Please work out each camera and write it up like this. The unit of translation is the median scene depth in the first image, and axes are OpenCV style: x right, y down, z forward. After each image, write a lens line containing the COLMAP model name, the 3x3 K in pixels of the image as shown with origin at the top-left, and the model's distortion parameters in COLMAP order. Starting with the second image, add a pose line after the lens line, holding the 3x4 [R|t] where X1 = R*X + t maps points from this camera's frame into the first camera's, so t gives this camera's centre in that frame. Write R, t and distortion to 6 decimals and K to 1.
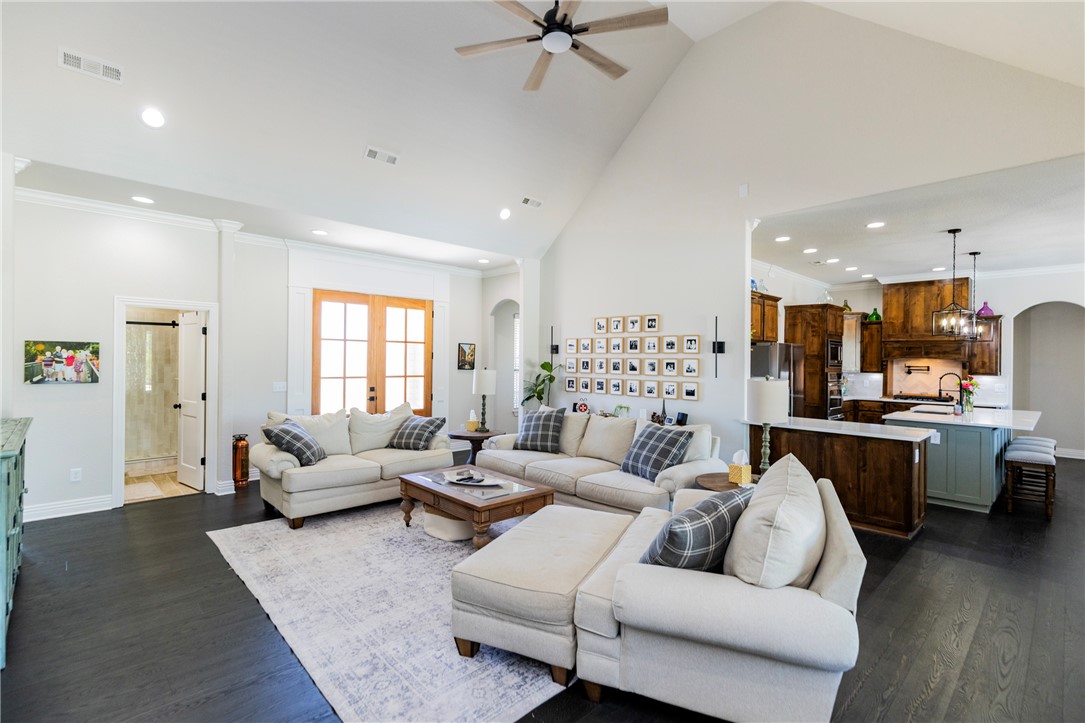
lens RADIAL K [[493.0, 0, 552.0], [0, 493.0, 361.9], [0, 0, 1]] dist [0.011602, -0.001495]
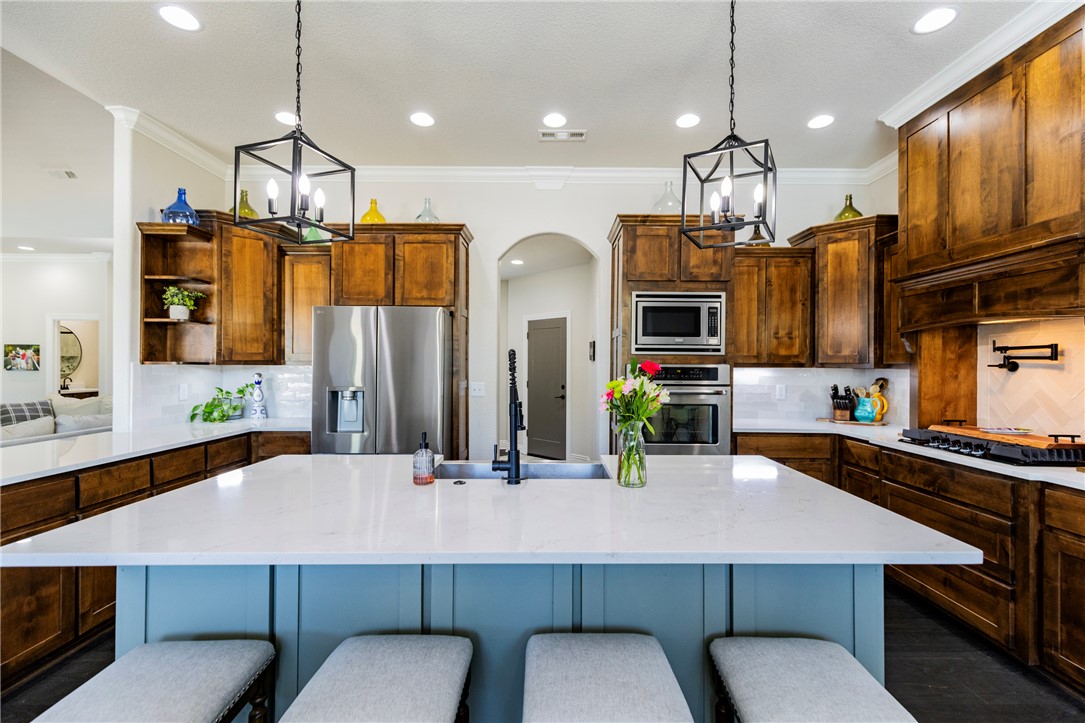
lens RADIAL K [[493.0, 0, 548.7], [0, 493.0, 361.4], [0, 0, 1]] dist [0.011602, -0.001495]
pose [[0.718951, -0.013547, -0.694929, 0.828288], [0.000629, 0.999822, -0.018841, 0.027466], [0.695061, 0.013109, 0.718832, 0.623863]]
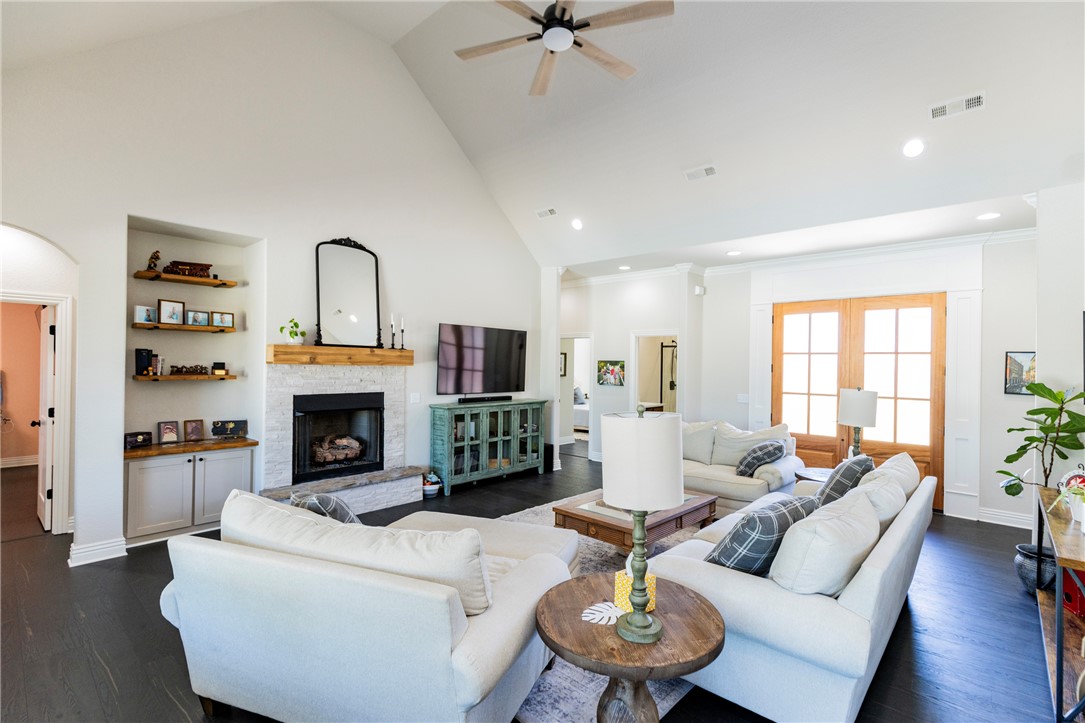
lens RADIAL K [[493.0, 0, 539.8], [0, 493.0, 359.6], [0, 0, 1]] dist [0.011602, -0.001495]
pose [[0.064936, -0.018989, -0.997709, 0.416152], [-0.020270, 0.999588, -0.020344, -0.003414], [0.997684, 0.021545, 0.064524, 0.394414]]
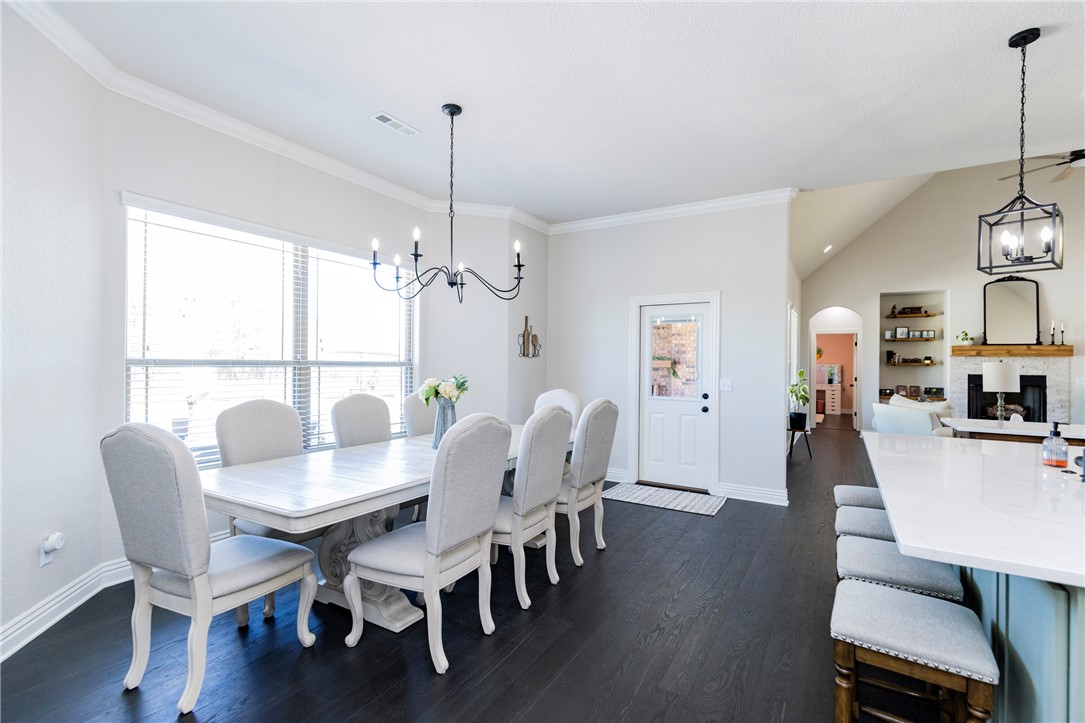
lens RADIAL K [[493.0, 0, 554.7], [0, 493.0, 364.1], [0, 0, 1]] dist [0.011602, -0.001495]
pose [[-0.962508, -0.021653, -0.270387, 0.963232], [-0.023572, 0.999715, 0.003850, 0.031058], [0.270226, 0.010079, -0.962744, 0.949474]]
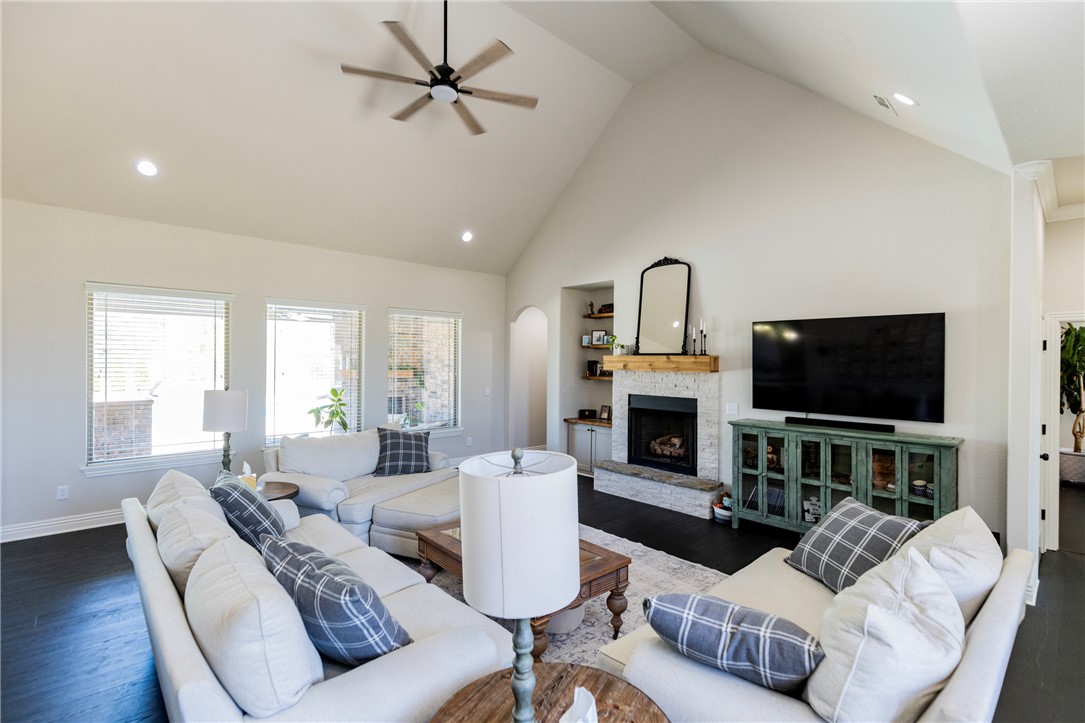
lens RADIAL K [[493.0, 0, 549.2], [0, 493.0, 360.8], [0, 0, 1]] dist [0.011602, -0.001495]
pose [[-0.999781, -0.020503, 0.004249, -0.115829], [-0.020484, 0.999780, 0.004589, -0.020364], [-0.004343, 0.004501, -0.999980, 0.944151]]
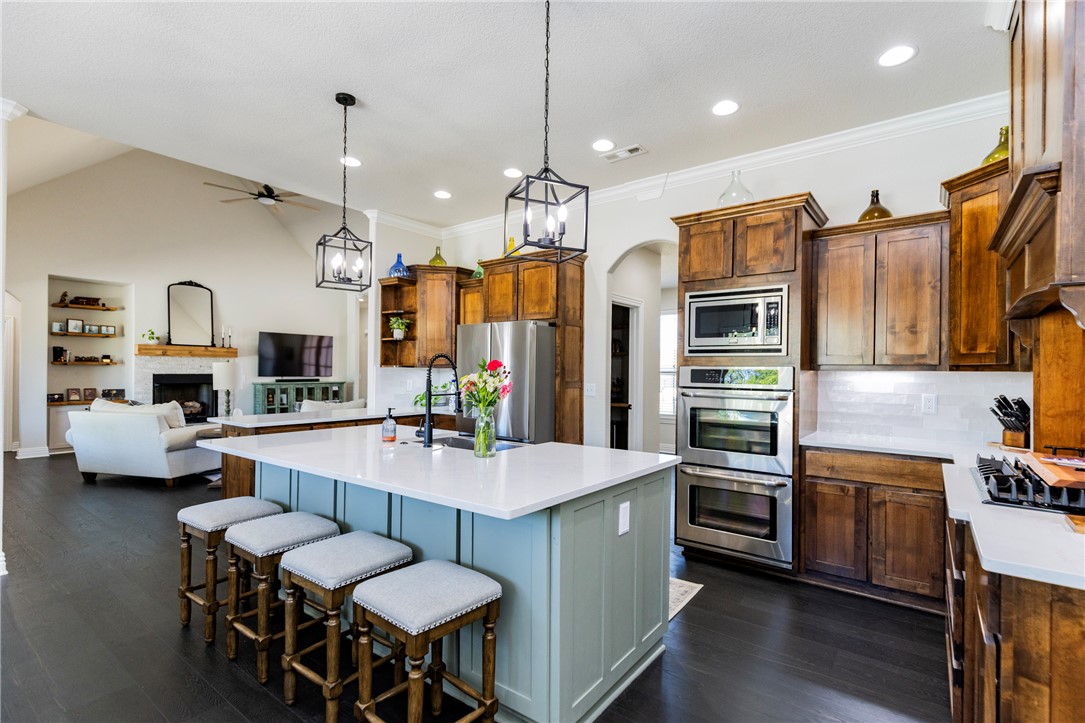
lens RADIAL K [[506.9, 0, 542.1], [0, 506.9, 366.9], [0, 0, 1]] dist [0.012340, 0.000564]
pose [[0.146443, -0.018391, -0.989048, 1.009223], [-0.012545, 0.999712, -0.020447, 0.033213], [0.989140, 0.015402, 0.146170, 0.810336]]
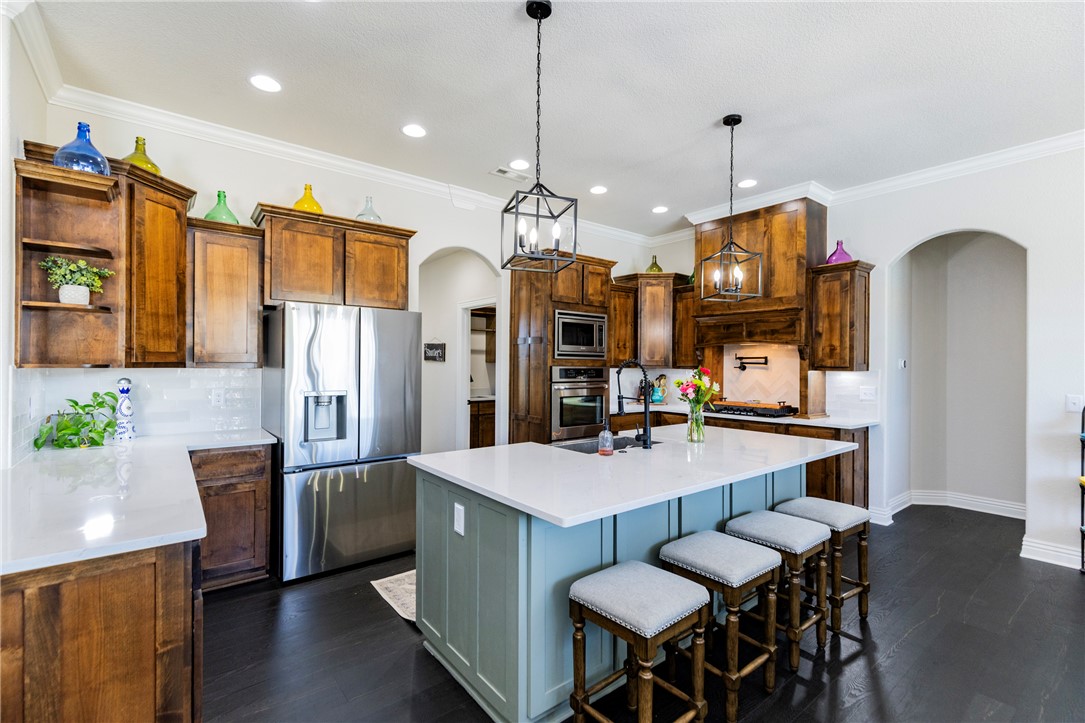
lens RADIAL K [[493.0, 0, 549.3], [0, 493.0, 361.8], [0, 0, 1]] dist [0.011602, -0.001495]
pose [[0.996108, -0.005350, -0.087976, 0.608241], [0.004410, 0.999931, -0.010873, 0.022350], [0.088028, 0.010443, 0.996063, 0.419699]]
